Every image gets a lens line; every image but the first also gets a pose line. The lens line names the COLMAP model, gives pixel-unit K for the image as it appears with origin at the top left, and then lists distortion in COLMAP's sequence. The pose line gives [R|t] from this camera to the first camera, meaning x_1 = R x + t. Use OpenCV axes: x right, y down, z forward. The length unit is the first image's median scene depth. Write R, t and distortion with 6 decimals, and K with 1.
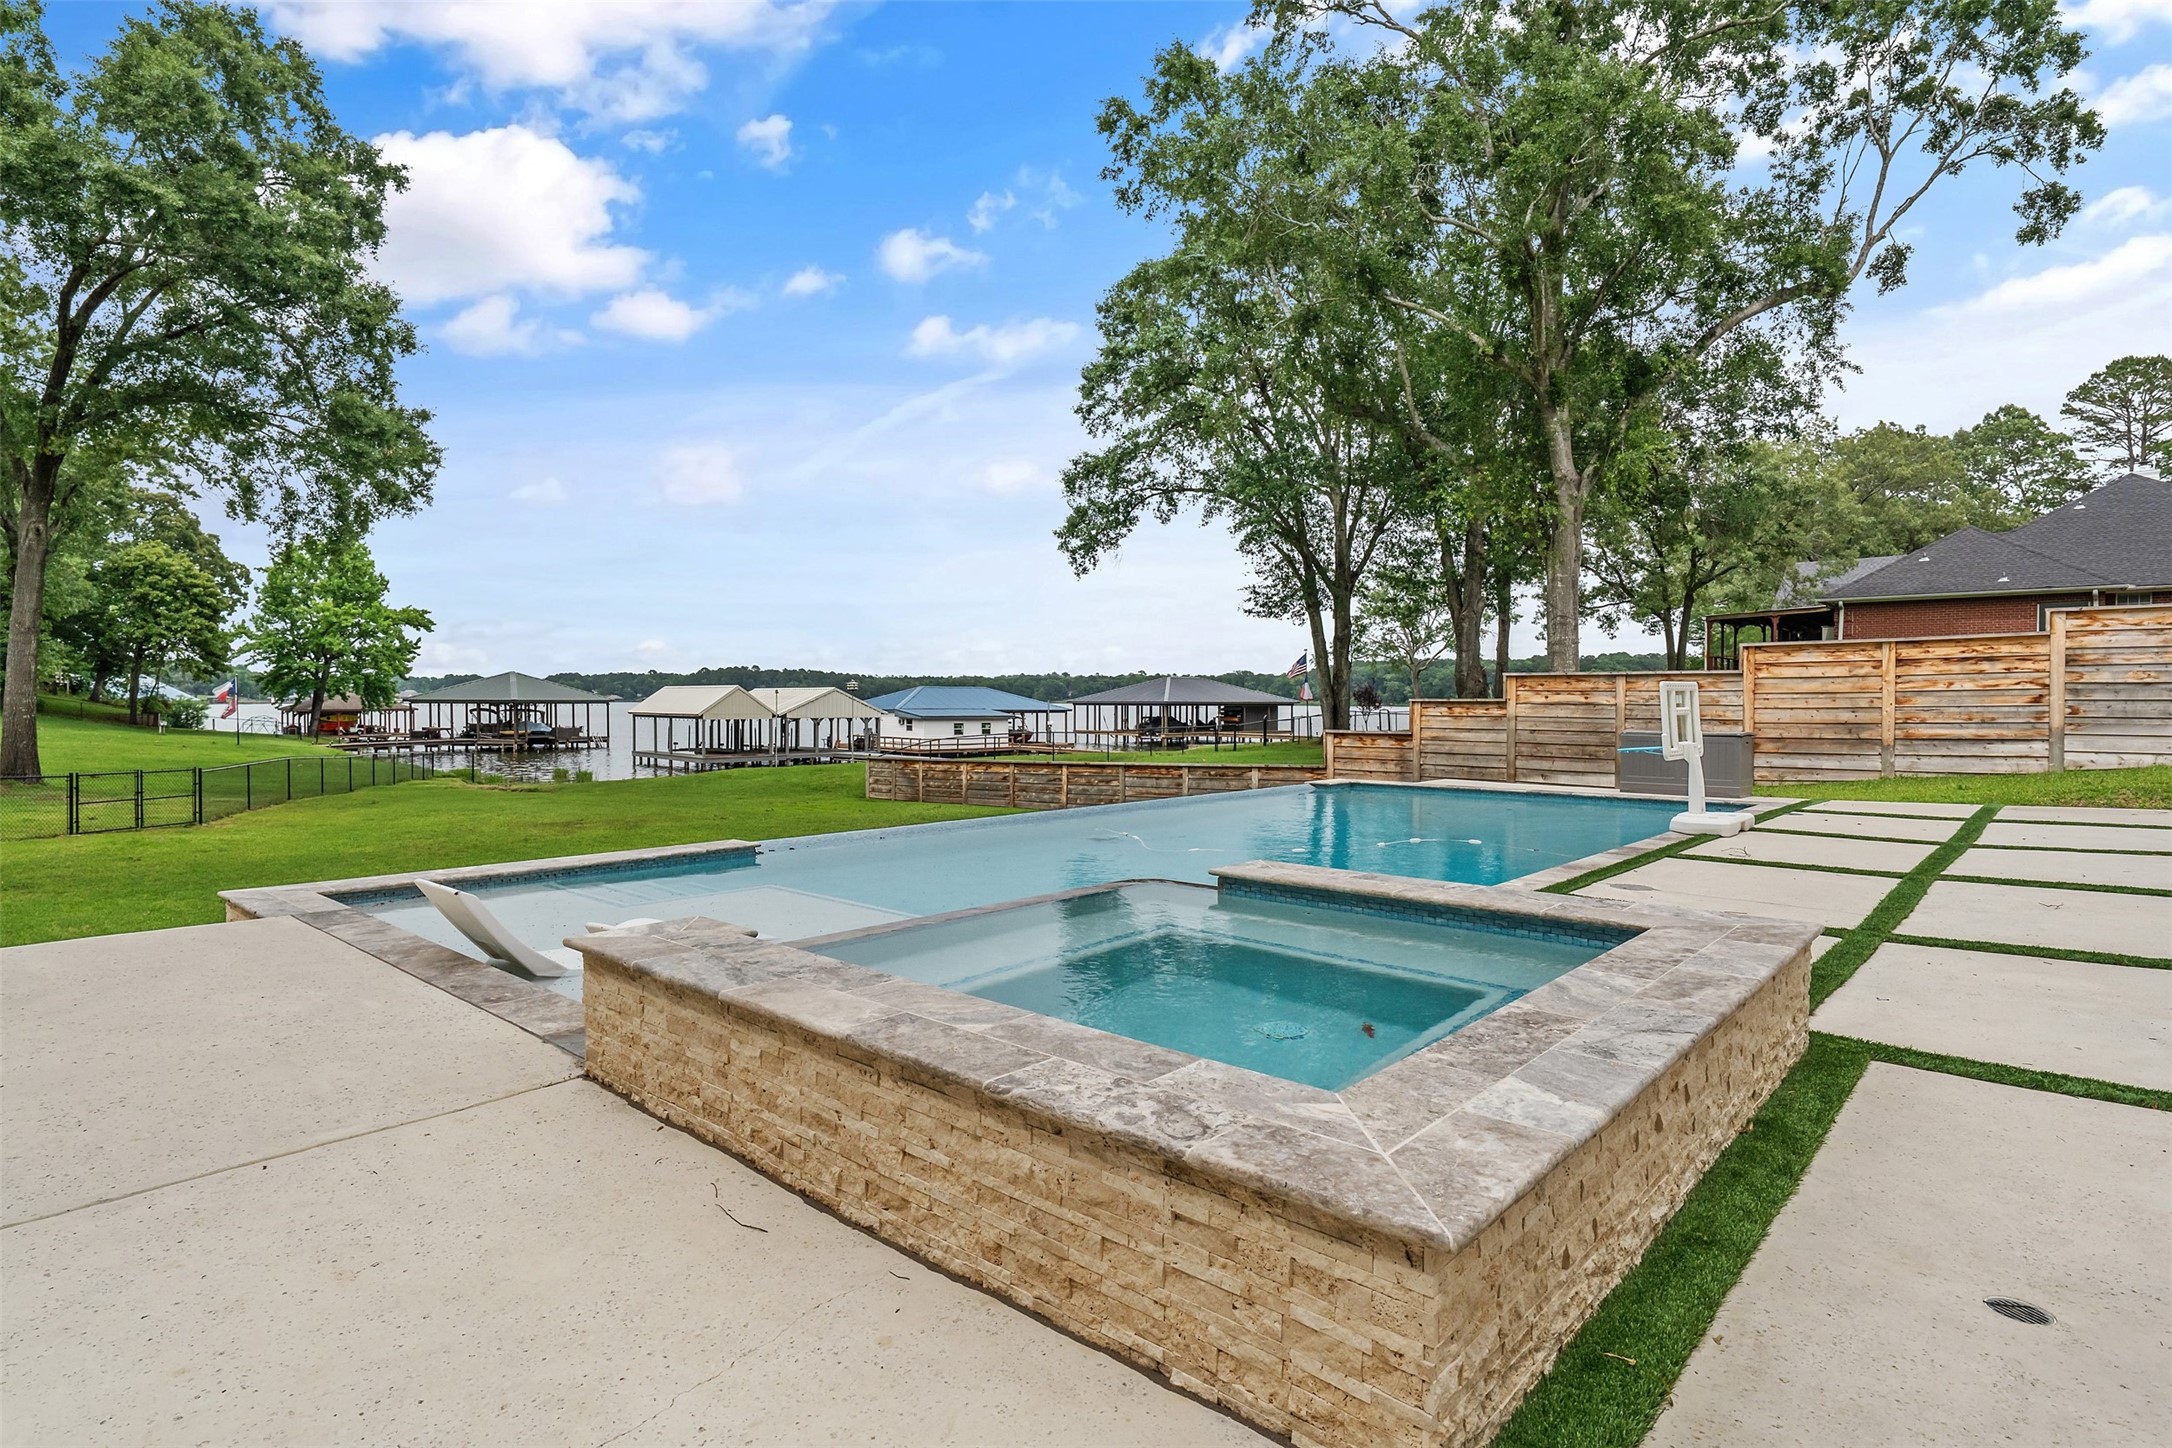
lens RADIAL K [[1067.9, 0, 1090.1], [0, 1067.9, 710.7], [0, 0, 1]] dist [-0.001005, -0.000588]
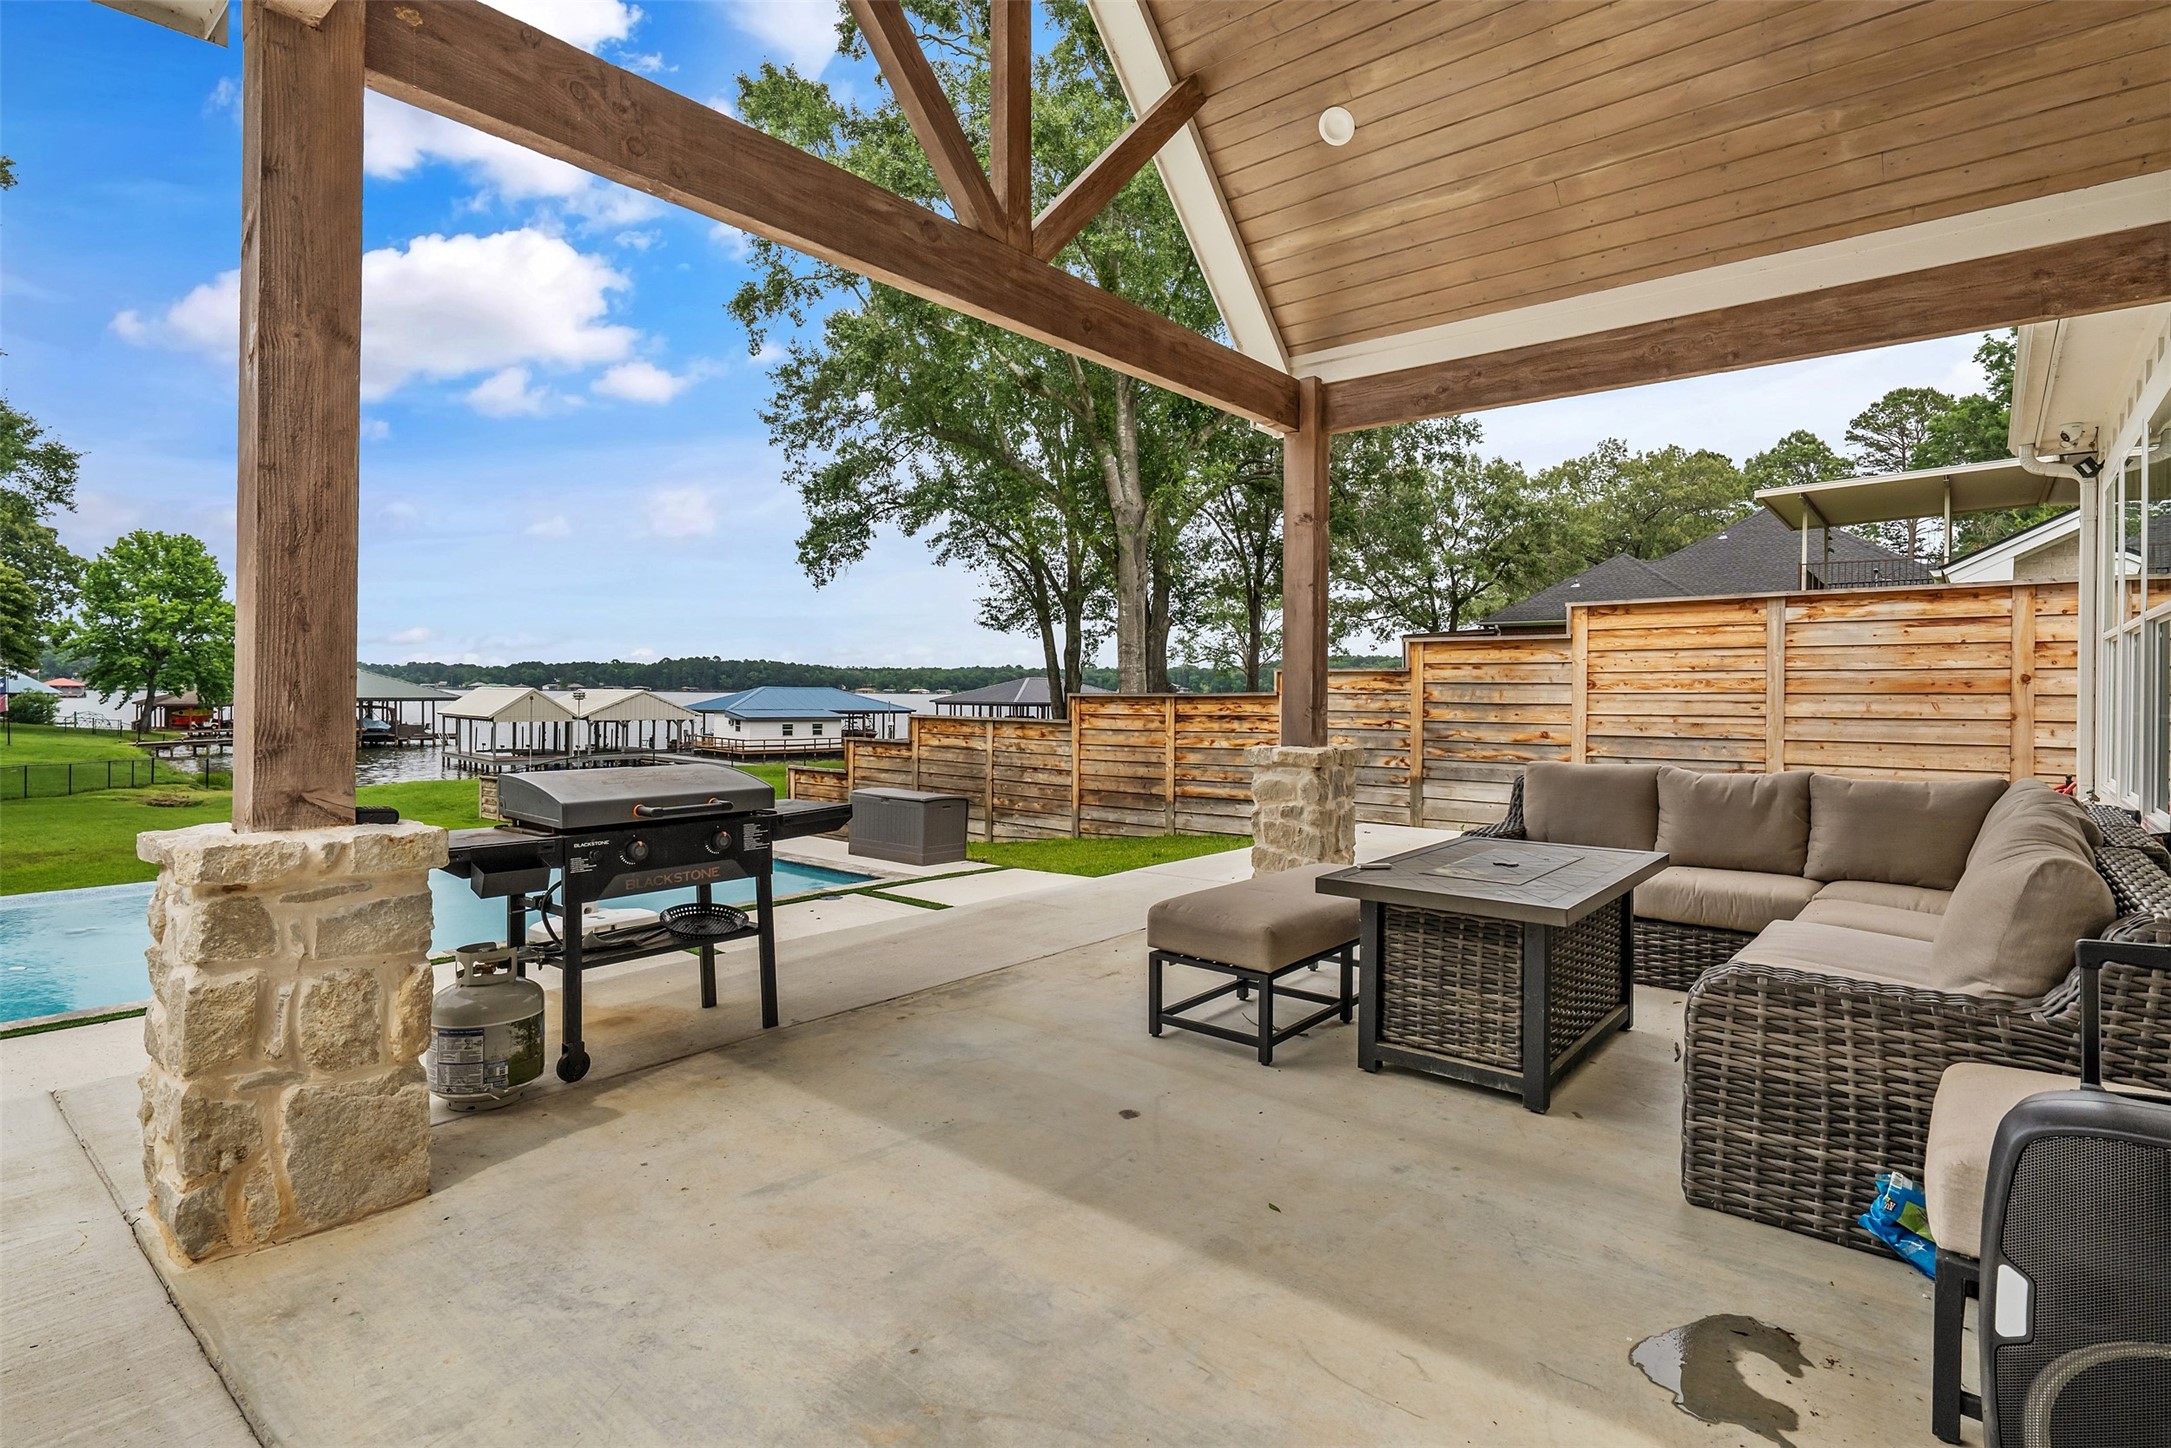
lens RADIAL K [[1022.9, 0, 1084.7], [0, 1022.9, 713.2], [0, 0, 1]] dist [-0.004691, -0.000592]
pose [[0.998934, 0.006531, 0.045699, 0.198655], [-0.007000, 0.999924, 0.010107, -0.018446], [-0.045629, -0.010416, 0.998904, 0.021067]]
